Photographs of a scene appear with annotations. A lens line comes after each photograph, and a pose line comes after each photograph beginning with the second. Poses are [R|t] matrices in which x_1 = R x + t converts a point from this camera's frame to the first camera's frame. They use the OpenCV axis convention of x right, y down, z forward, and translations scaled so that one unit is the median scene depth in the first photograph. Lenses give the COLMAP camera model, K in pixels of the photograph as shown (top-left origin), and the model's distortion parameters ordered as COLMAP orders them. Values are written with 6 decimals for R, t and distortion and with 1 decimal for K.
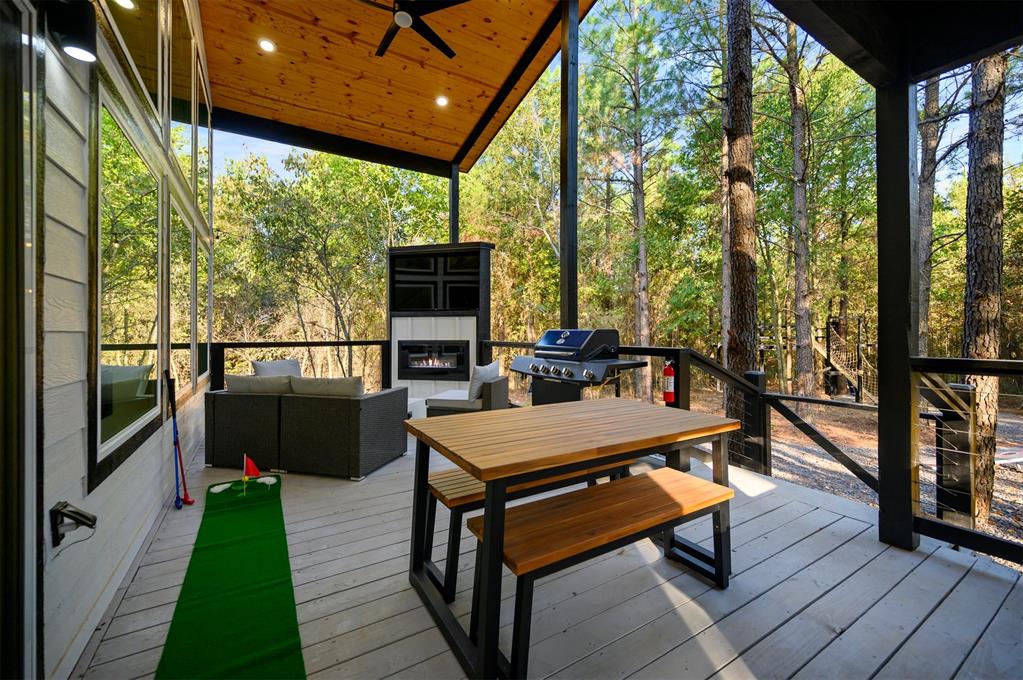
lens RADIAL K [[405.3, 0, 513.8], [0, 405.3, 330.5], [0, 0, 1]] dist [-0.003534, 0.000847]
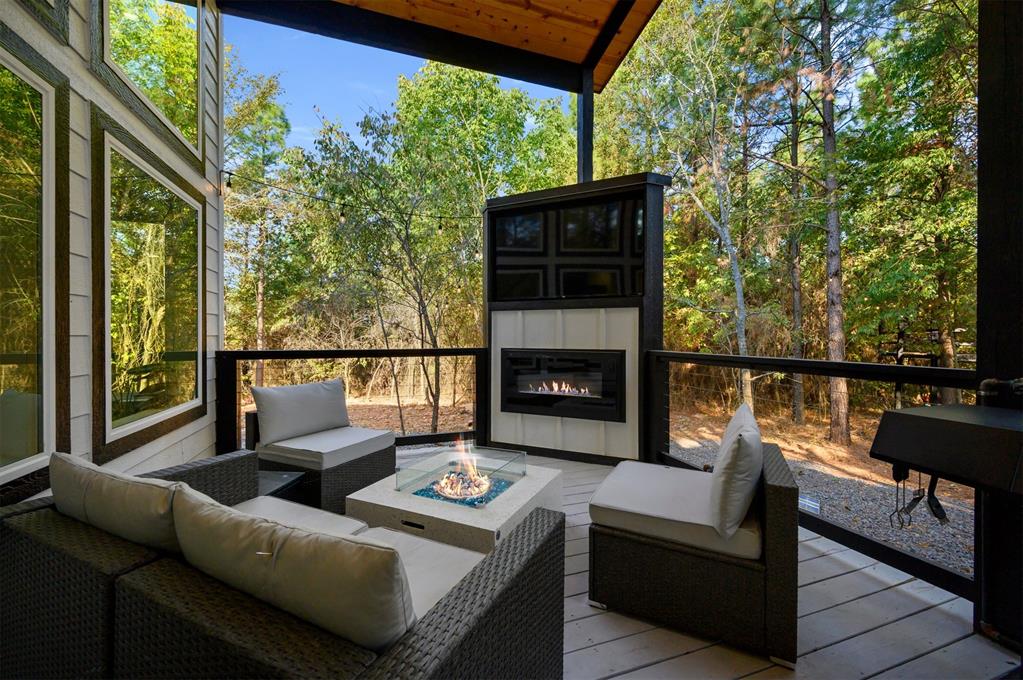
lens RADIAL K [[405.3, 0, 505.6], [0, 405.3, 336.6], [0, 0, 1]] dist [-0.003534, 0.000847]
pose [[0.972570, 0.003934, -0.232576, -0.132029], [-0.002223, 0.999968, 0.007620, 0.001454], [0.232599, -0.006894, 0.972548, 0.389018]]
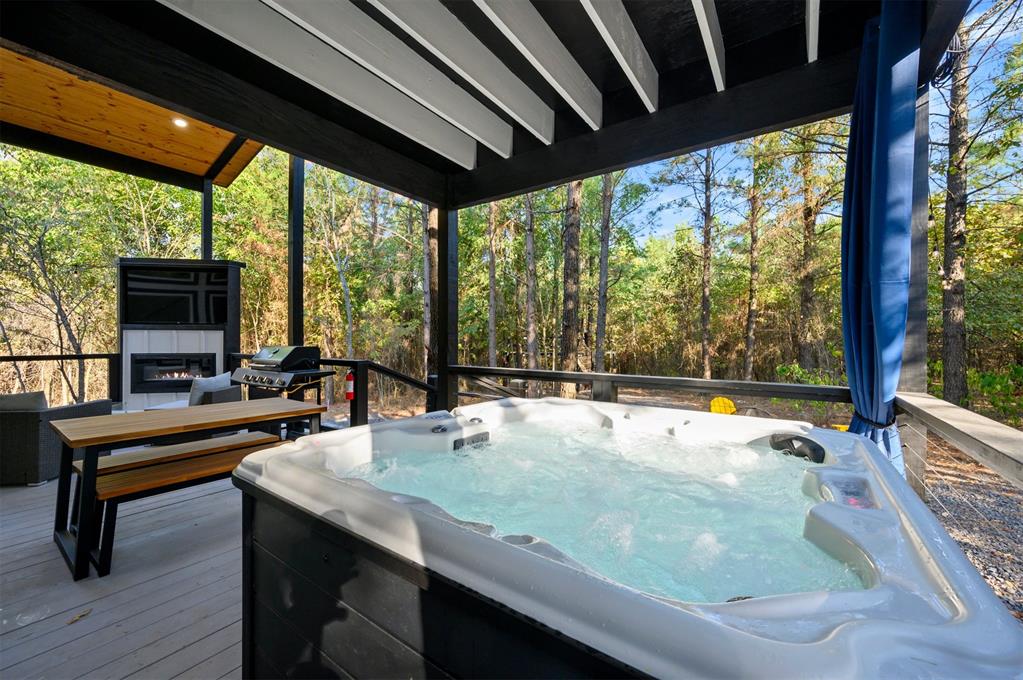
lens RADIAL K [[405.3, 0, 520.7], [0, 405.3, 340.7], [0, 0, 1]] dist [-0.003534, 0.000847]
pose [[0.921162, 0.003941, 0.389160, 0.199446], [-0.007435, 0.999944, 0.007472, -0.020749], [-0.389109, -0.009776, 0.921140, -0.263312]]
